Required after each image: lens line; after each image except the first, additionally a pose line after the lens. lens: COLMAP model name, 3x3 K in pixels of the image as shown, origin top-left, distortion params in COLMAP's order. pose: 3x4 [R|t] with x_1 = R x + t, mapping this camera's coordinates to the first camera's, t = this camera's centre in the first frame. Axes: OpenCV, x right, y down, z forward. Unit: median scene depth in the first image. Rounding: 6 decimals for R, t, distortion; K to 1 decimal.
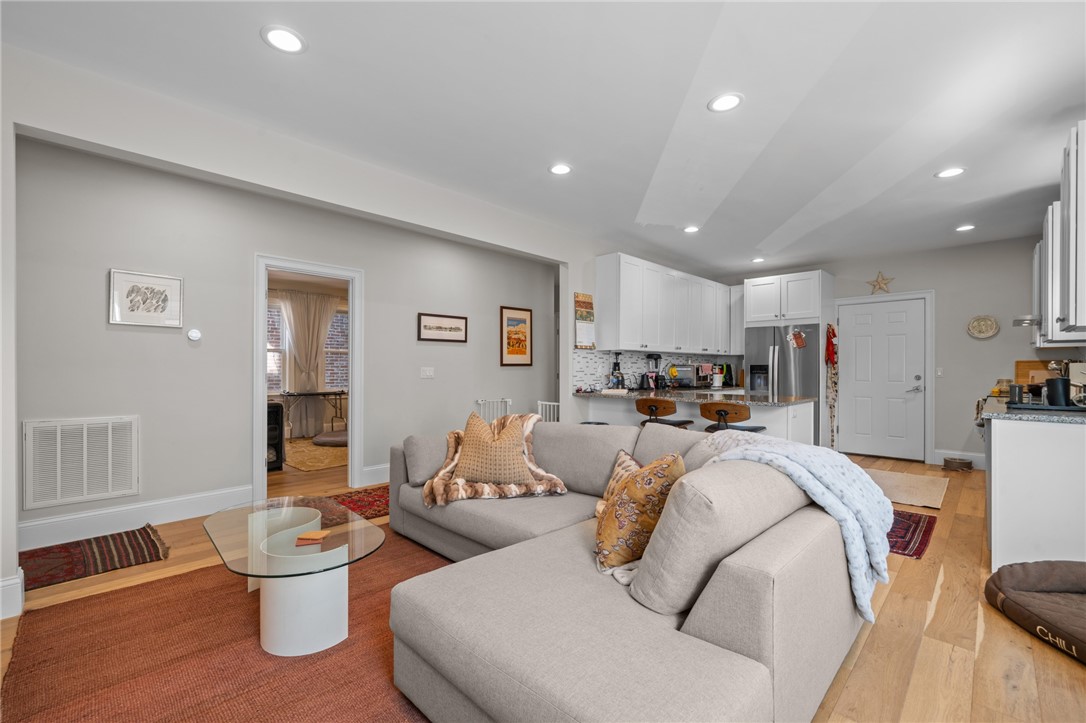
lens RADIAL K [[466.1, 0, 526.1], [0, 466.1, 368.2], [0, 0, 1]] dist [0.001906, 0.000513]
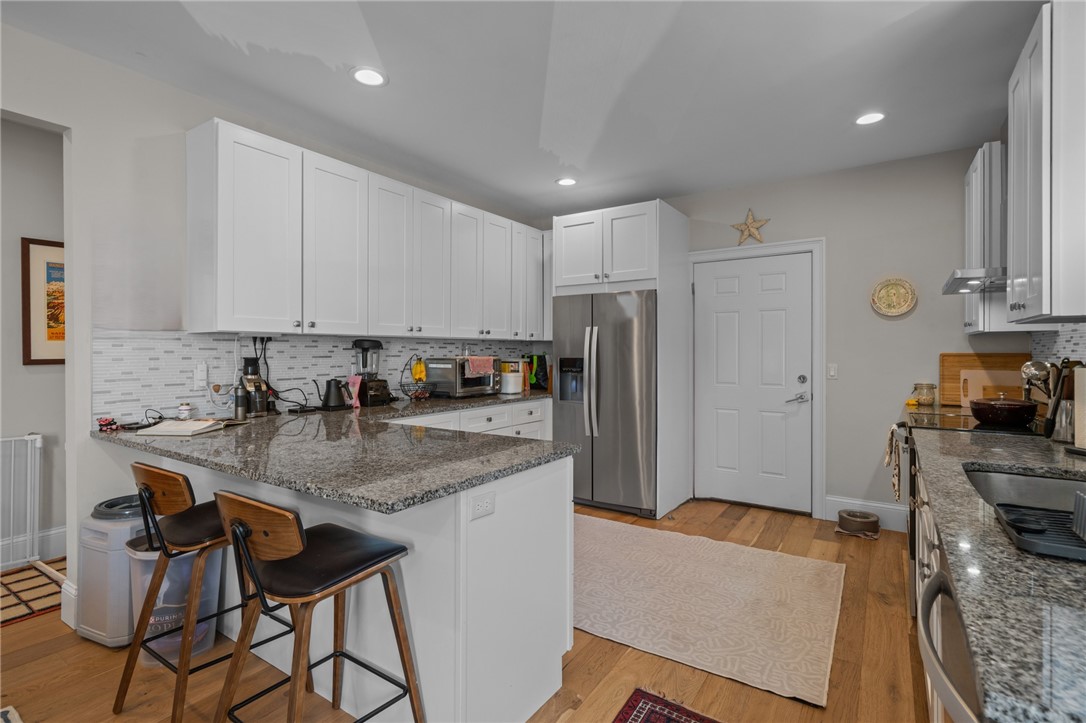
lens RADIAL K [[511.3, 0, 535.2], [0, 511.3, 351.9], [0, 0, 1]] dist [0.015453, -0.011072]
pose [[0.982389, -0.002031, 0.186837, 0.363691], [0.001602, 0.999996, 0.002446, -0.018170], [-0.186841, -0.002103, 0.982388, 0.397075]]
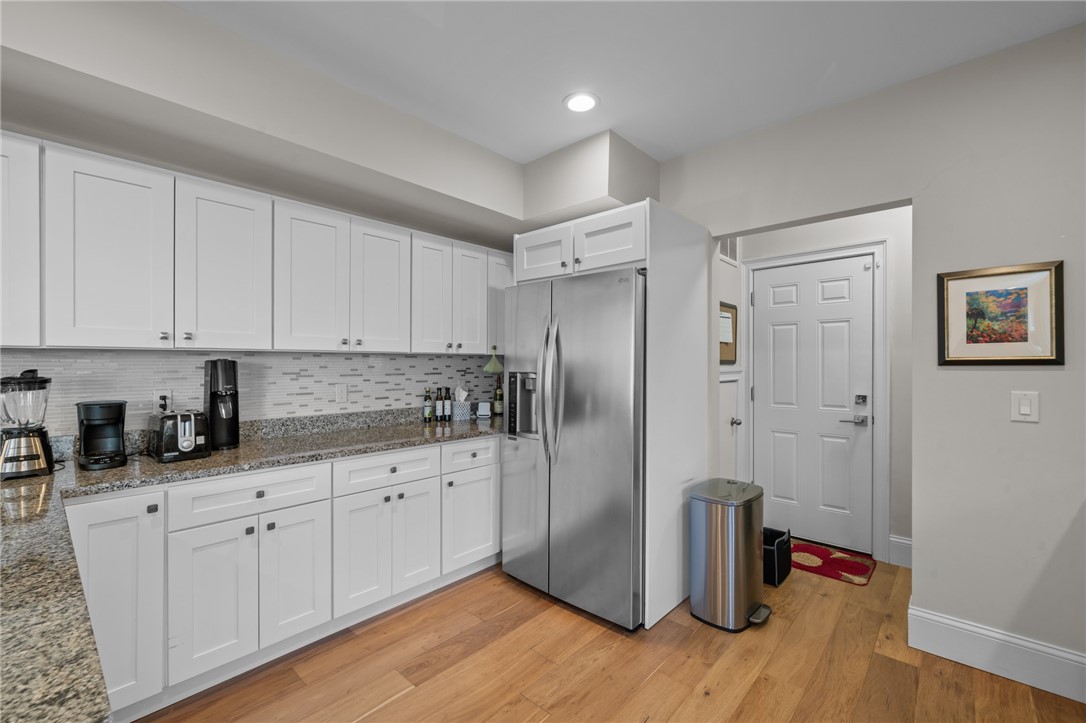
lens RADIAL K [[457.1, 0, 533.1], [0, 457.1, 365.0], [0, 0, 1]] dist [-0.000424, 0.000452]
pose [[0.999182, -0.001485, 0.040413, 0.534027], [0.001239, 0.999981, 0.006100, -0.025893], [-0.040422, -0.006044, 0.999164, 0.641032]]
